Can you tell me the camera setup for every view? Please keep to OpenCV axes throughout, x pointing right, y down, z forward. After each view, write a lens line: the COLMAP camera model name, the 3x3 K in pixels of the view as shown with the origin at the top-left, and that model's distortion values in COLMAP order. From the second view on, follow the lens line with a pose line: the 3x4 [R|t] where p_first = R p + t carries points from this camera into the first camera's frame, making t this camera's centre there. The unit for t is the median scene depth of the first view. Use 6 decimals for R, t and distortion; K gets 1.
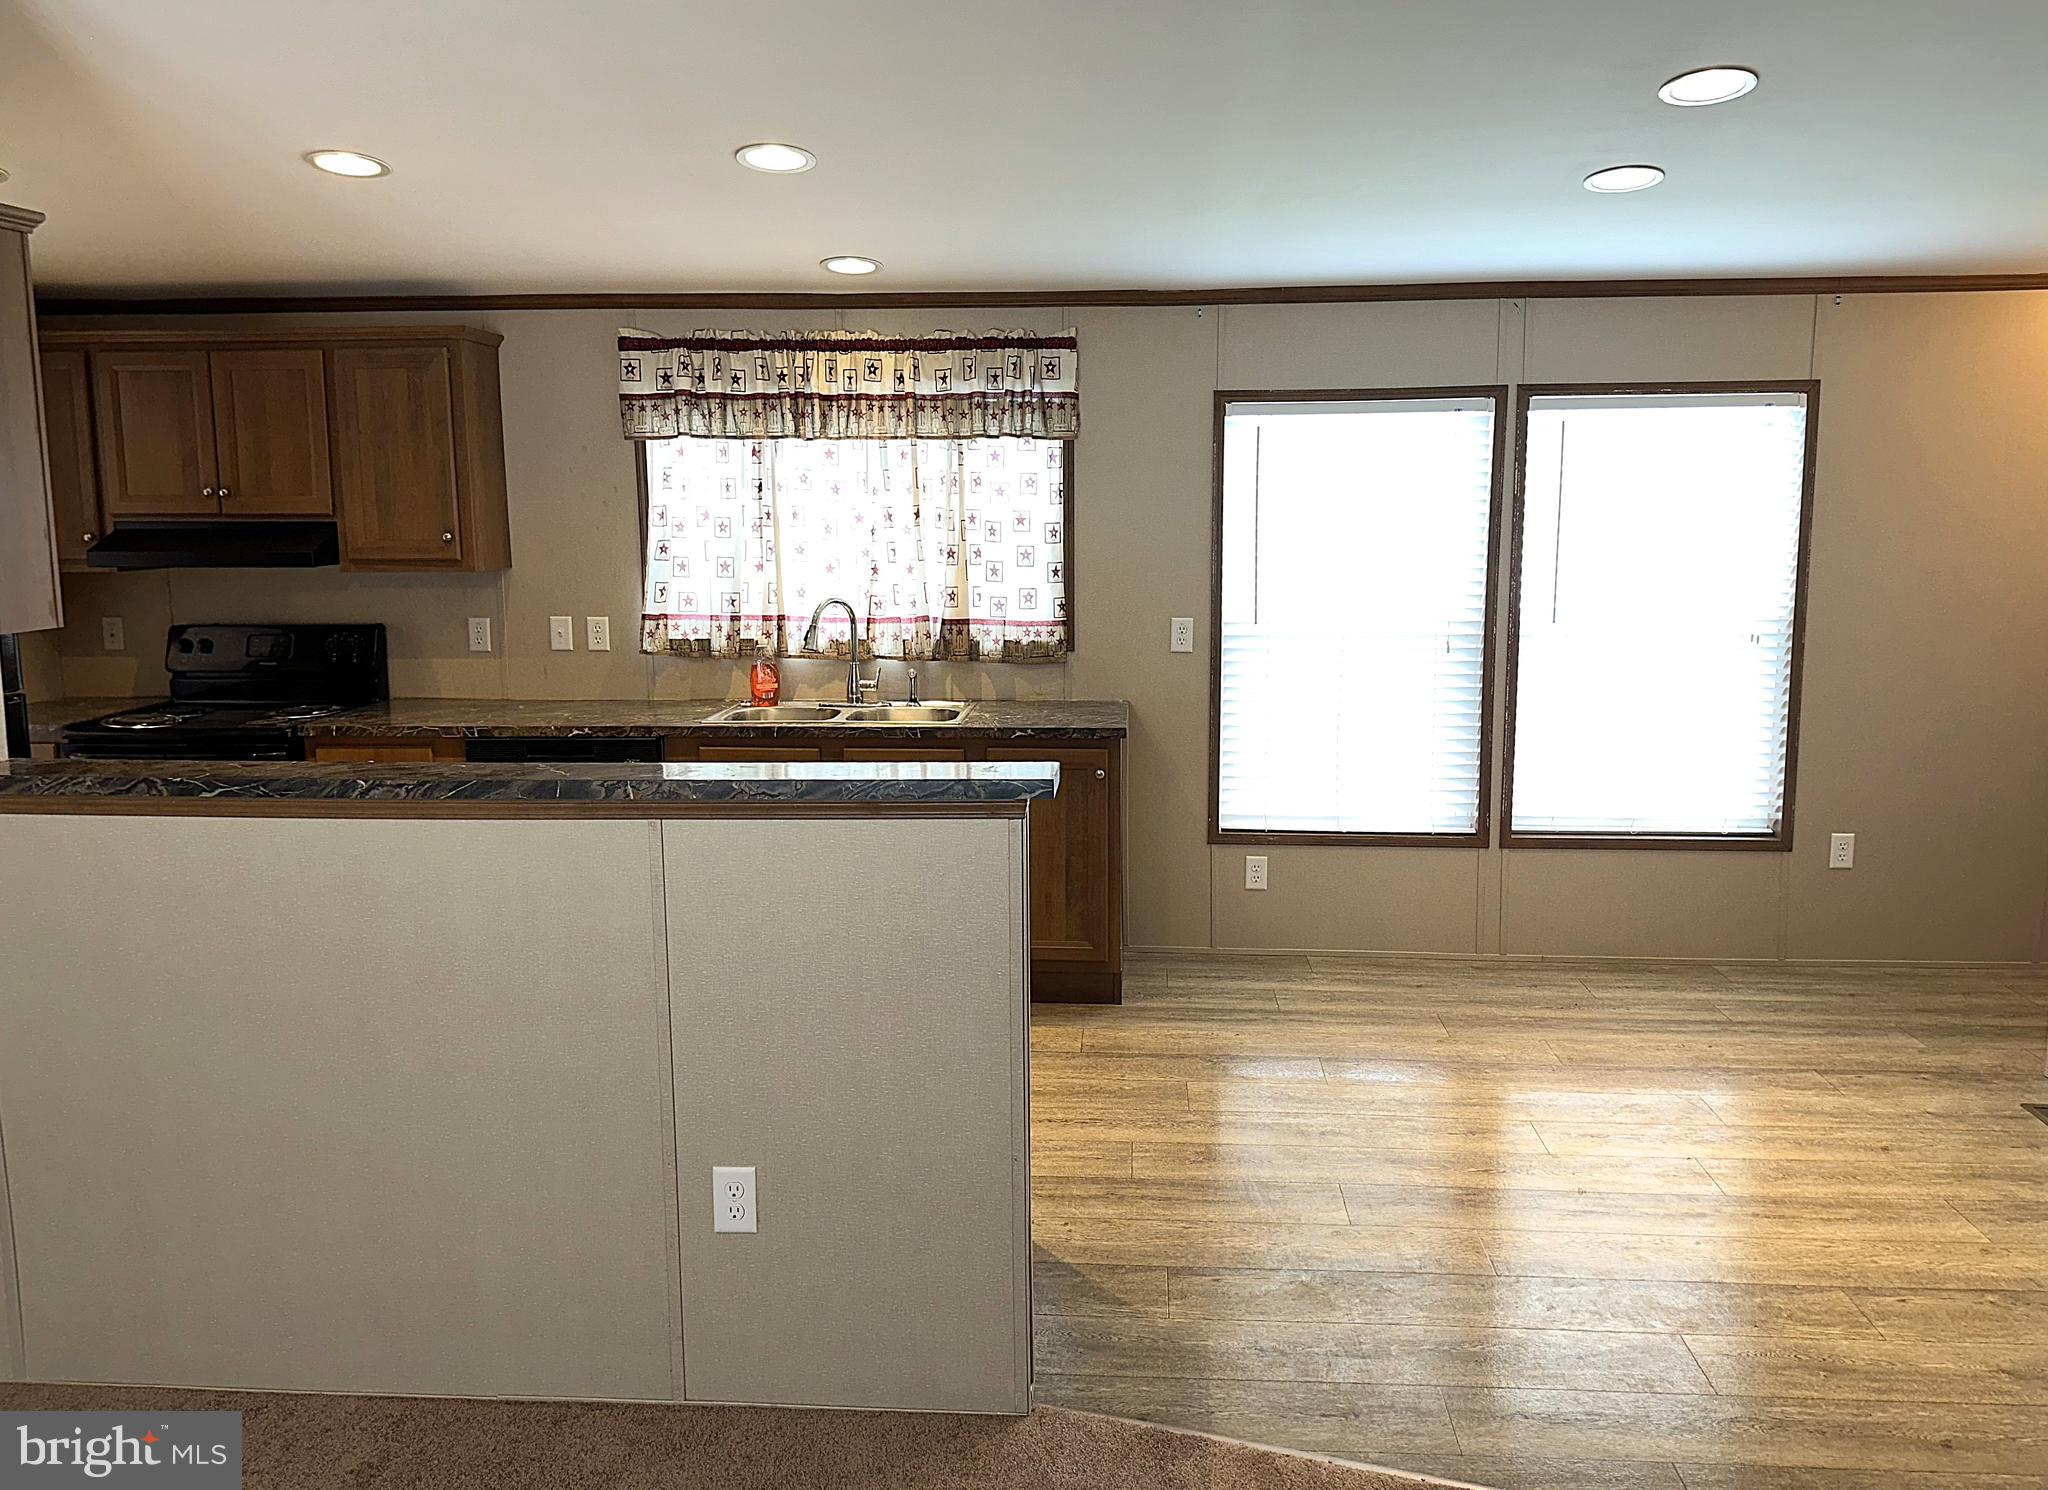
lens RADIAL K [[1523.0, 0, 1054.5], [0, 1523.0, 705.6], [0, 0, 1]] dist [0.115559, -0.121132]
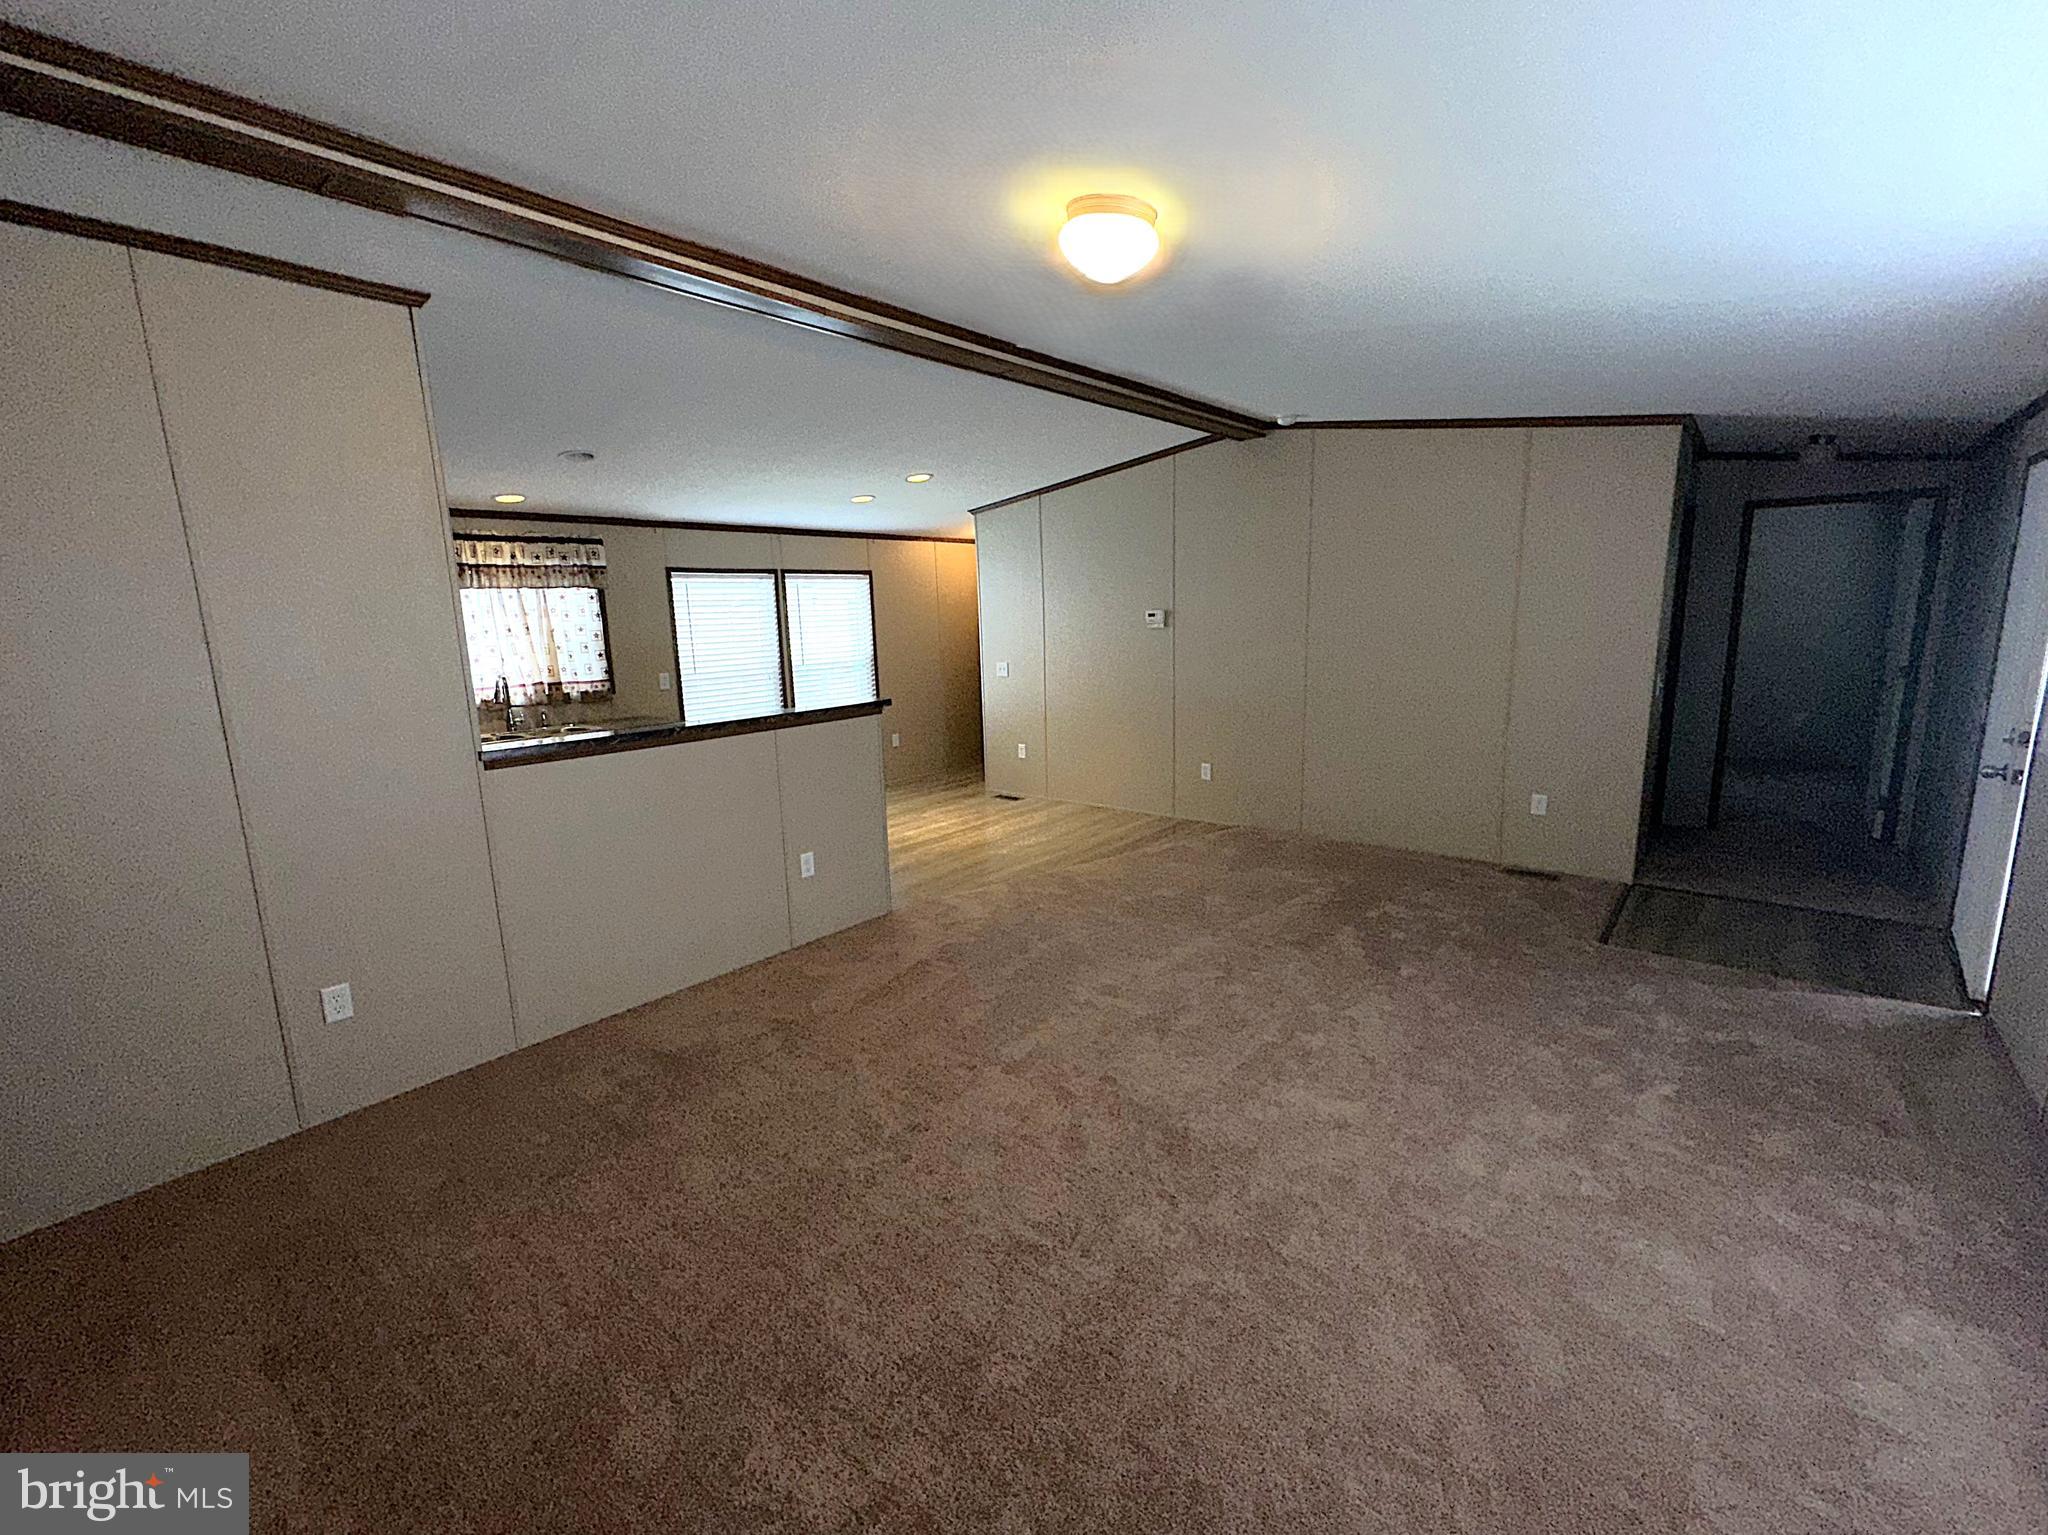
lens RADIAL K [[898.3, 0, 1024.0], [0, 898.3, 767.5], [0, 0, 1]] dist [0.010178, 0.000109]
pose [[0.593417, -0.154677, 0.789893, -0.638884], [0.138531, 0.986344, 0.089073, 0.030186], [-0.792884, 0.056567, 0.606741, -0.153320]]
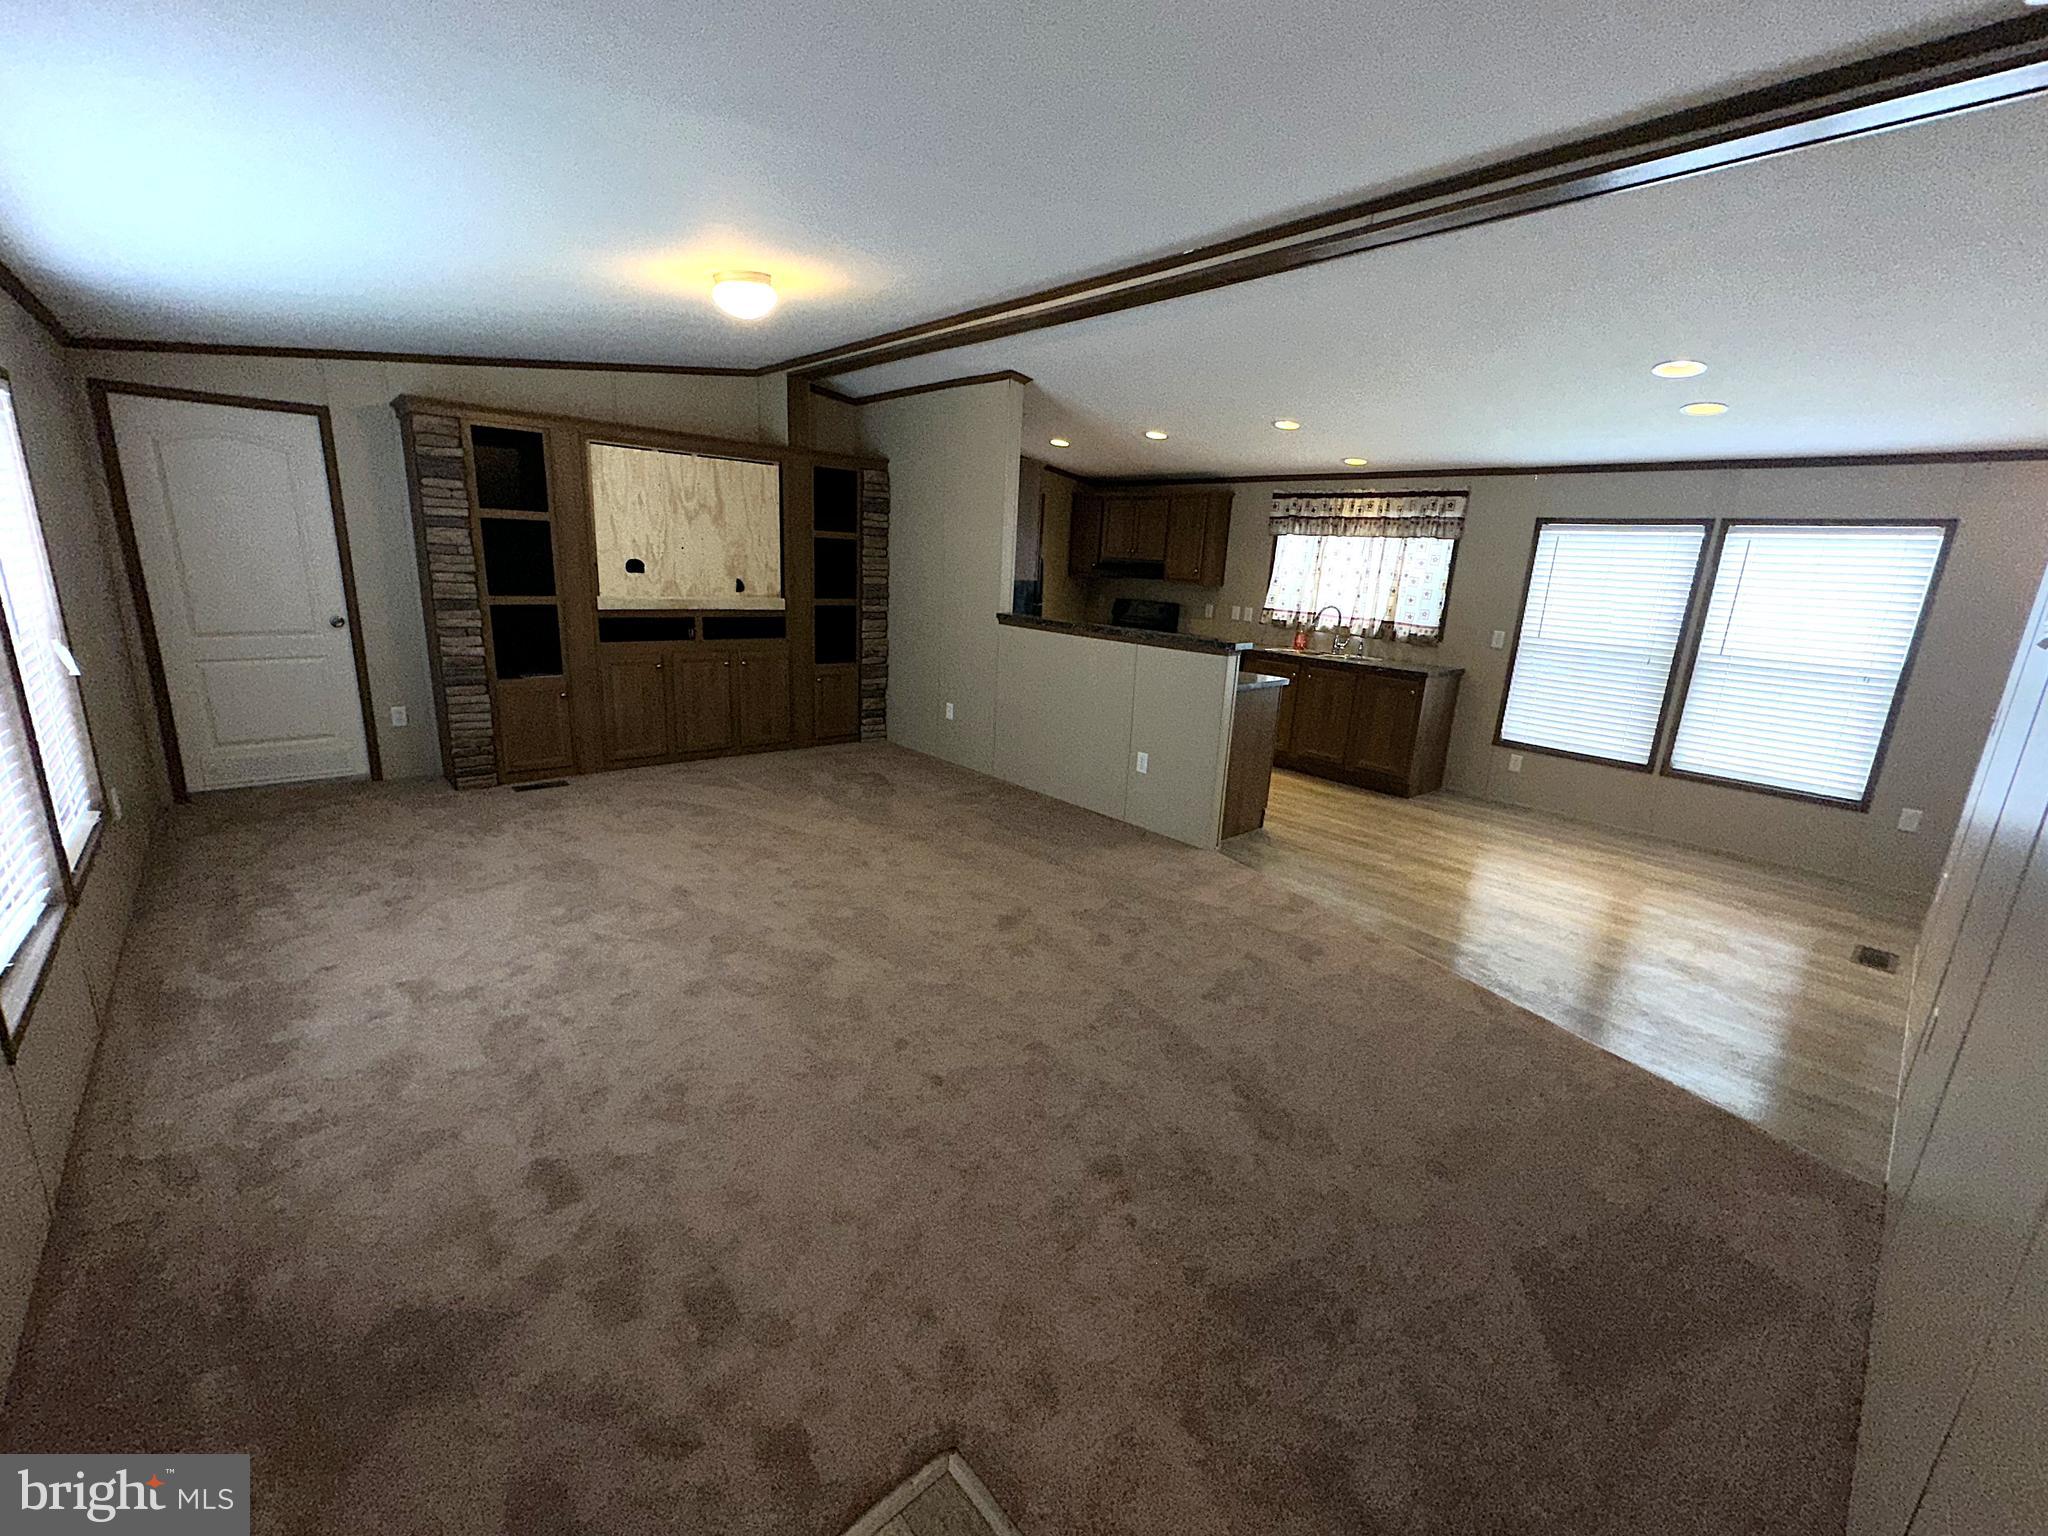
lens RADIAL K [[851.5, 0, 1024.0], [0, 851.5, 768.0], [0, 0, 1]] dist [-0.000782, 0.000425]
pose [[0.711709, 0.210777, -0.670107, 0.438359], [-0.153522, 0.977534, 0.144423, 0.055242], [0.685493, 0.000089, 0.728079, -0.262871]]
